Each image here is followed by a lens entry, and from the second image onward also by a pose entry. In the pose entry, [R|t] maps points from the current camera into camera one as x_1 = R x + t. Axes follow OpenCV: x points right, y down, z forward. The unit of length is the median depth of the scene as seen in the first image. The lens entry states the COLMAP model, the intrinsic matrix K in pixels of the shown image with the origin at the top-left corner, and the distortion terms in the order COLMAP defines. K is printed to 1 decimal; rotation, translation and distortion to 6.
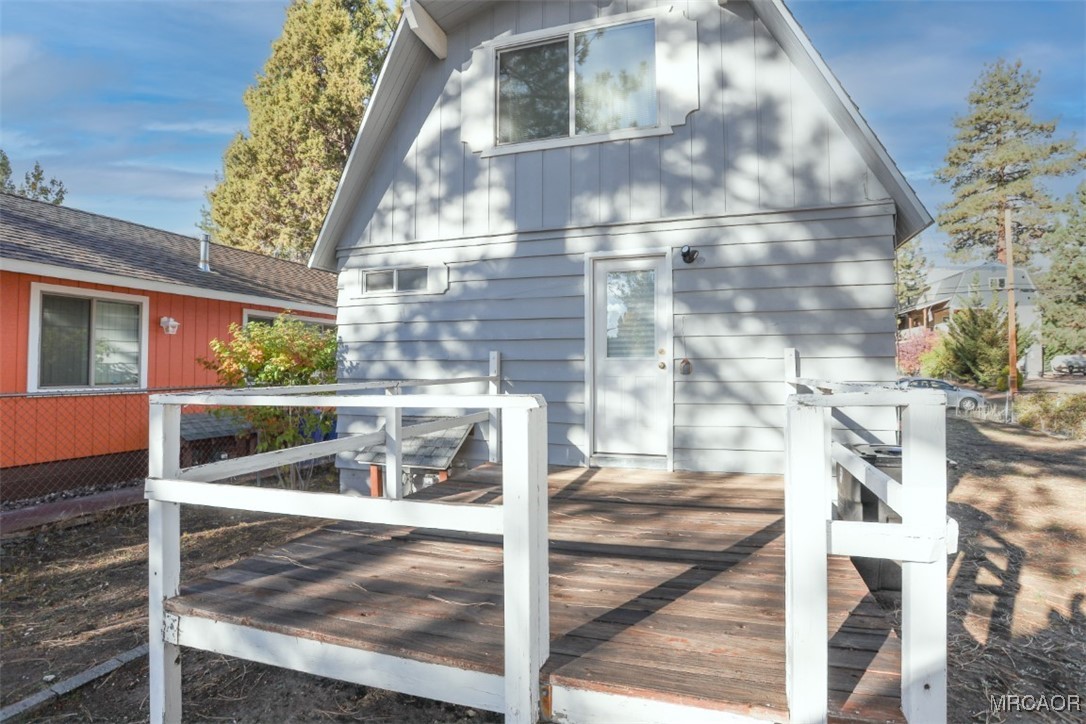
lens RADIAL K [[549.1, 0, 561.0], [0, 549.1, 360.5], [0, 0, 1]] dist [-0.066221, 0.020897]
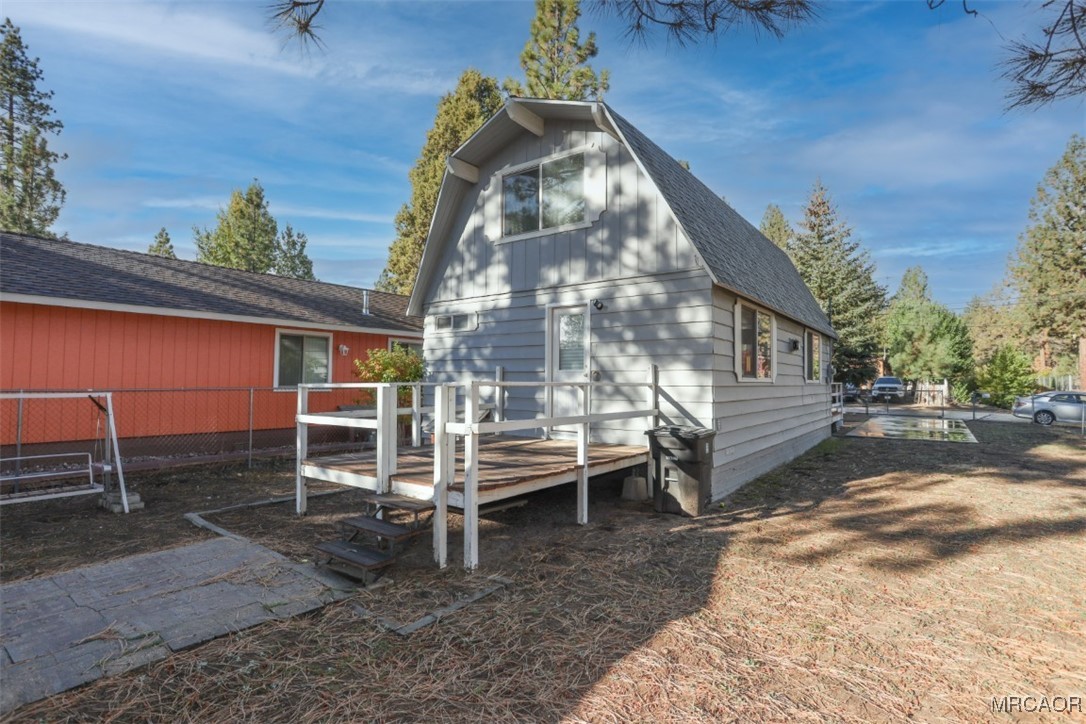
lens RADIAL K [[570.2, 0, 543.0], [0, 570.2, 362.0], [0, 0, 1]] dist [-0.093303, -0.000048]
pose [[0.933339, -0.005783, -0.358951, 0.603096], [-0.000574, 0.999845, -0.017603, 0.000889], [0.358997, 0.016635, 0.933191, -0.517905]]
